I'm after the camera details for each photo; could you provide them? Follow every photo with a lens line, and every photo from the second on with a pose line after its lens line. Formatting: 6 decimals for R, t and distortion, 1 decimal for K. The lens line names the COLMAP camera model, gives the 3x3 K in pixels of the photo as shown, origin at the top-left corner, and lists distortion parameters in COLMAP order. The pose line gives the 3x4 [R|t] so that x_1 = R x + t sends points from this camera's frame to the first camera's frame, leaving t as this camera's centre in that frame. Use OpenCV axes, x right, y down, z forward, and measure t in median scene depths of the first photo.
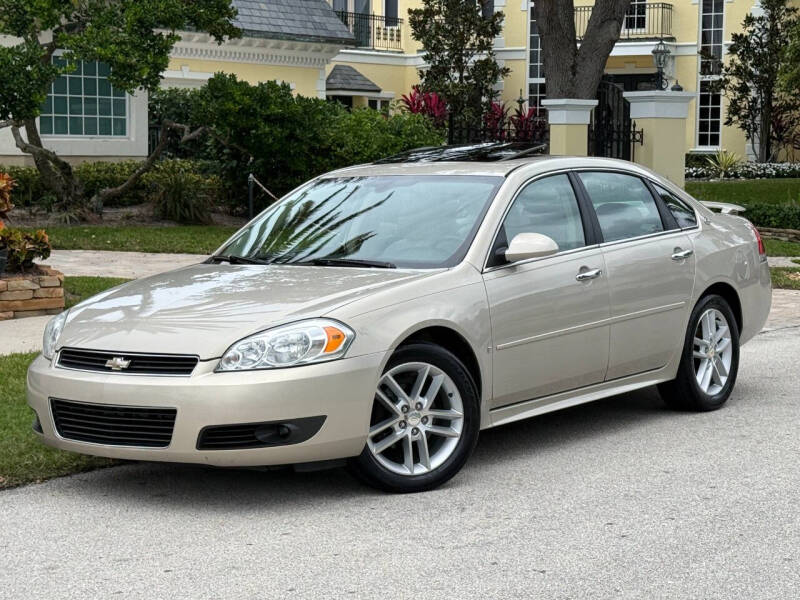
lens RADIAL K [[1711.8, 0, 375.3], [0, 1711.8, 299.5], [0, 0, 1]] dist [0.118390, 0.099807]
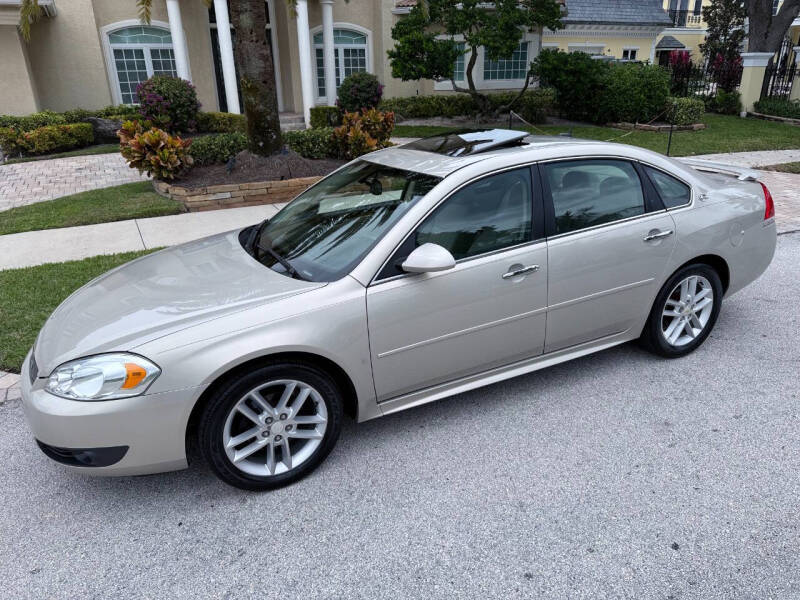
lens RADIAL K [[564.7, 0, 399.4], [0, 564.7, 302.8], [0, 0, 1]] dist [-0.000110, -0.006241]
pose [[0.891788, 0.146895, -0.427945, 0.181866], [-0.014180, 0.954440, 0.298067, -0.086621], [0.452232, -0.259744, 0.853241, 0.570964]]
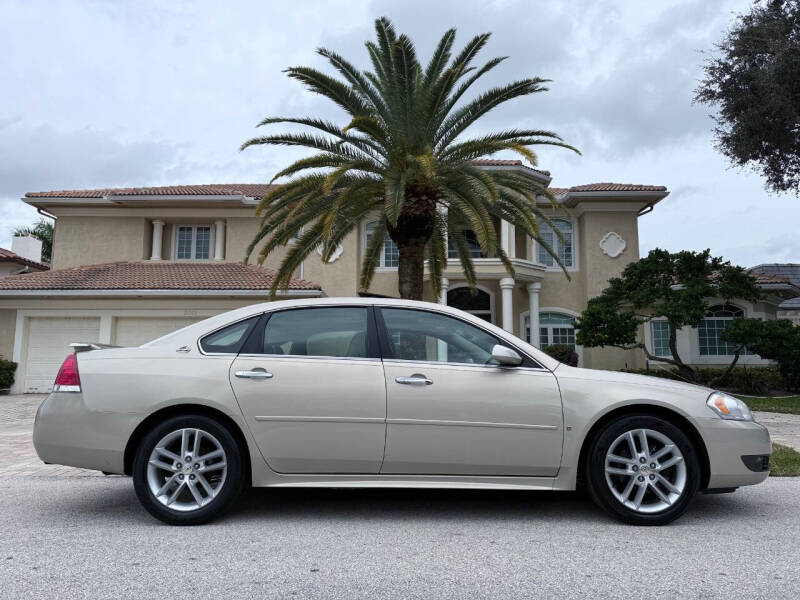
lens RADIAL K [[555.5, 0, 400.4], [0, 555.5, 302.3], [0, 0, 1]] dist [0.068694, -0.101250]
pose [[0.582183, -0.112827, -0.805192, 0.444537], [-0.068788, 0.979939, -0.187049, 0.003714], [0.810143, 0.164284, 0.562743, 0.664615]]
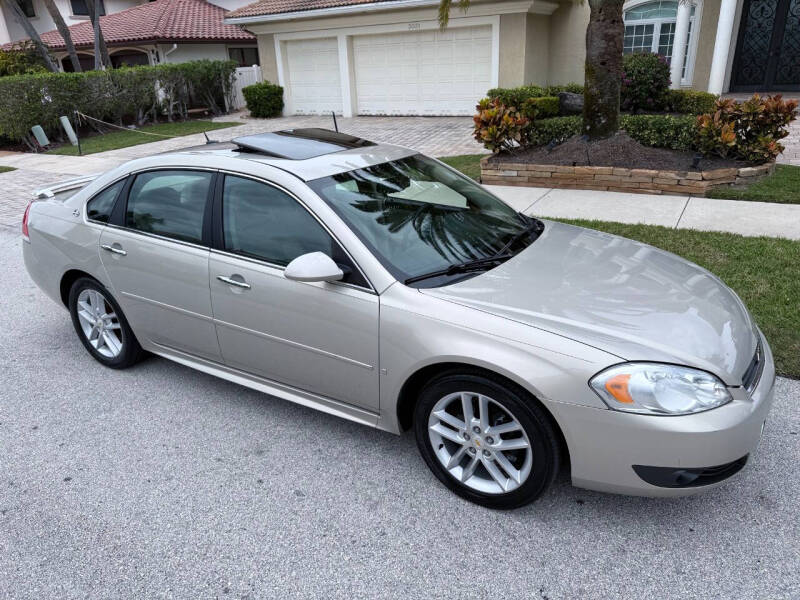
lens RADIAL K [[562.3, 0, 400.8], [0, 562.3, 303.6], [0, 0, 1]] dist [0.004979, -0.010072]
pose [[0.092071, 0.378439, -0.921036, 0.446045], [-0.046819, 0.925587, 0.375629, -0.119526], [0.994651, 0.008537, 0.102938, 0.937918]]
